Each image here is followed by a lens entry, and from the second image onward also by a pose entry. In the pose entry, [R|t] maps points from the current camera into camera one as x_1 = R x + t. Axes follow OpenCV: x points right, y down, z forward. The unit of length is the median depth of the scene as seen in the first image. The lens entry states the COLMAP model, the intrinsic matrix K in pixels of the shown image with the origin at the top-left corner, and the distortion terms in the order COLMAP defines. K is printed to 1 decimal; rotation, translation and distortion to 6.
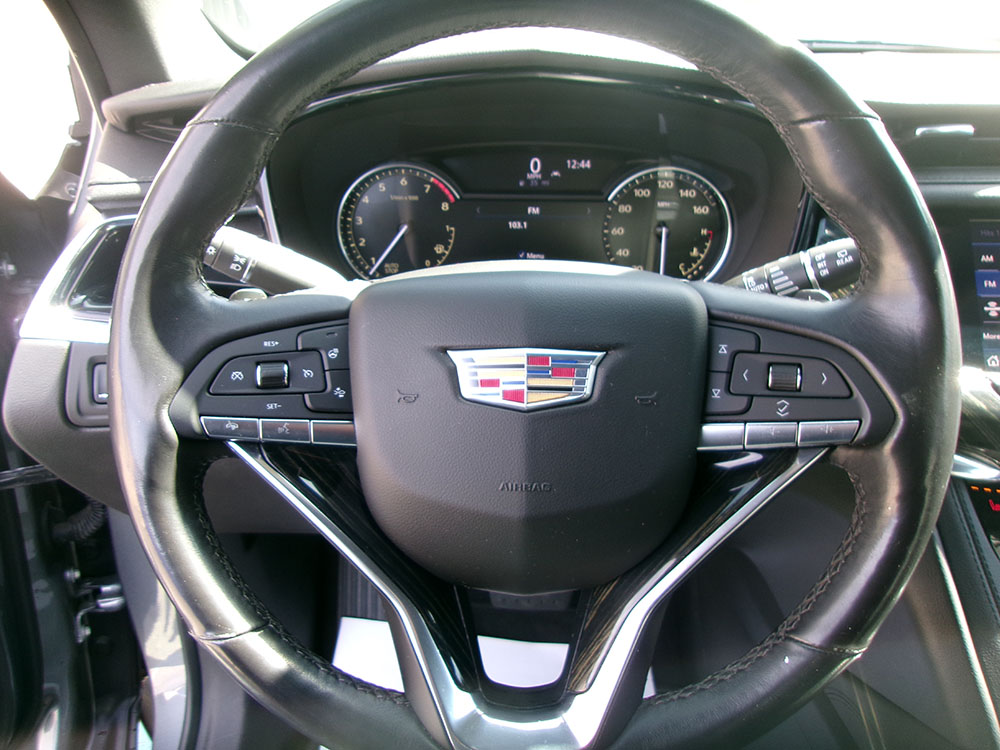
lens RADIAL K [[785.9, 0, 500.0], [0, 785.9, 375.0], [0, 0, 1]] dist [-0.028017, 0.068591]
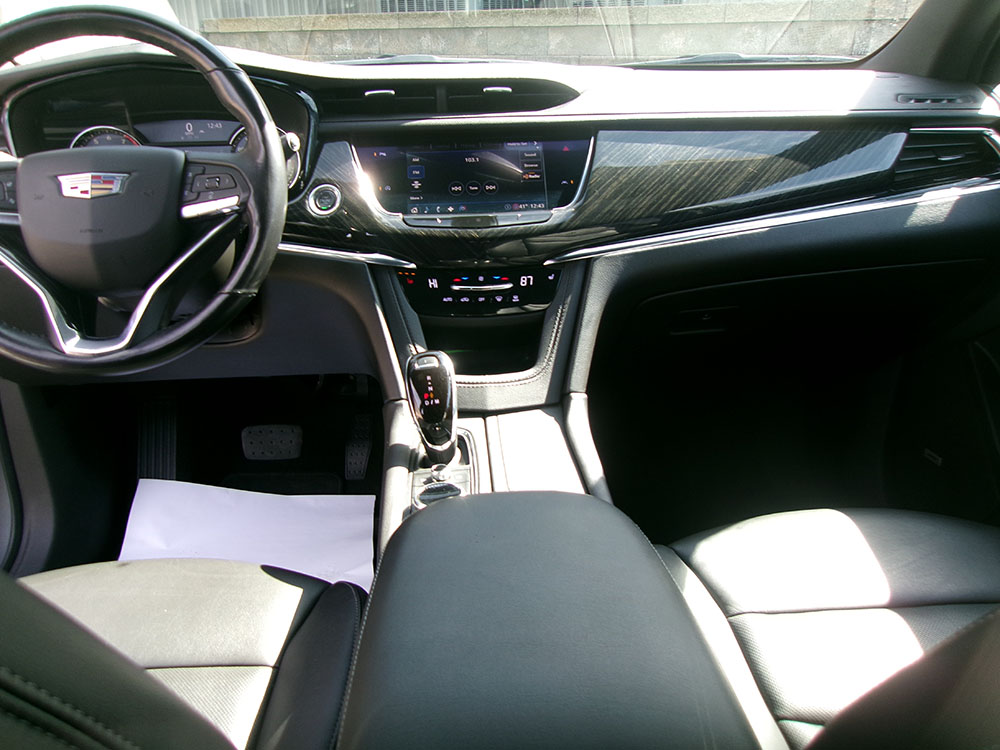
lens RADIAL K [[785.9, 0, 500.0], [0, 785.9, 375.0], [0, 0, 1]] dist [-0.028017, 0.068591]
pose [[0.993845, -0.062184, 0.091678, 0.935163], [0.067588, 0.996080, -0.057074, 0.736051], [-0.087769, 0.062919, 0.994152, -1.290272]]
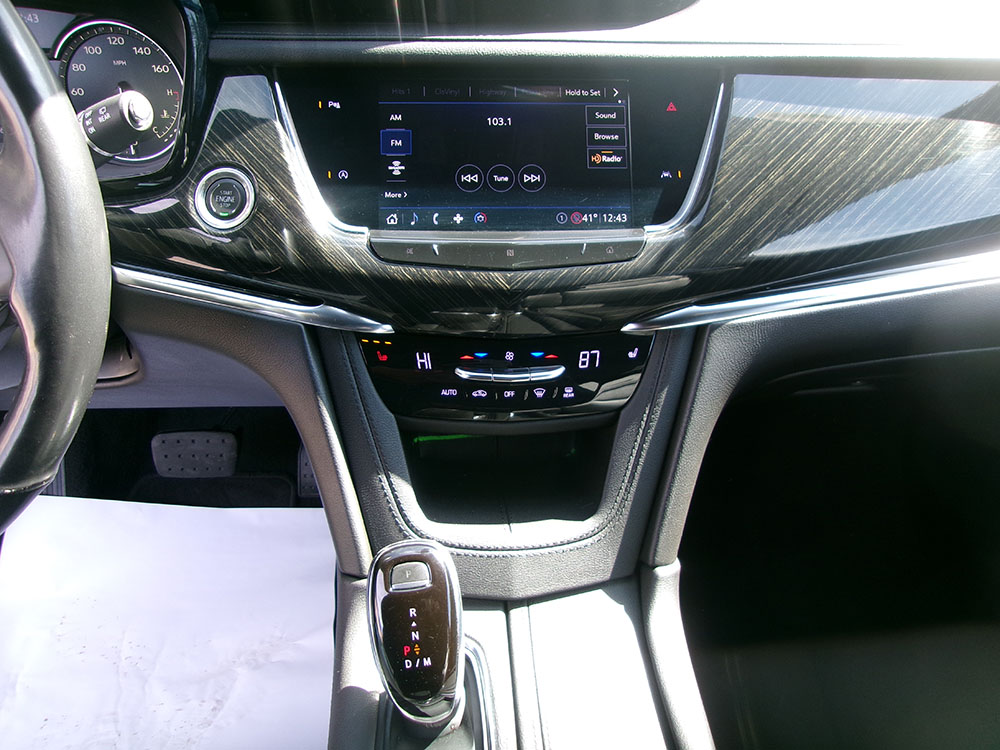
lens RADIAL K [[785.9, 0, 500.0], [0, 785.9, 375.0], [0, 0, 1]] dist [-0.028017, 0.068591]
pose [[0.993889, -0.042426, 0.101908, 0.965151], [0.026054, 0.987269, 0.156911, 0.039193], [-0.107267, -0.153297, 0.982341, -0.098617]]
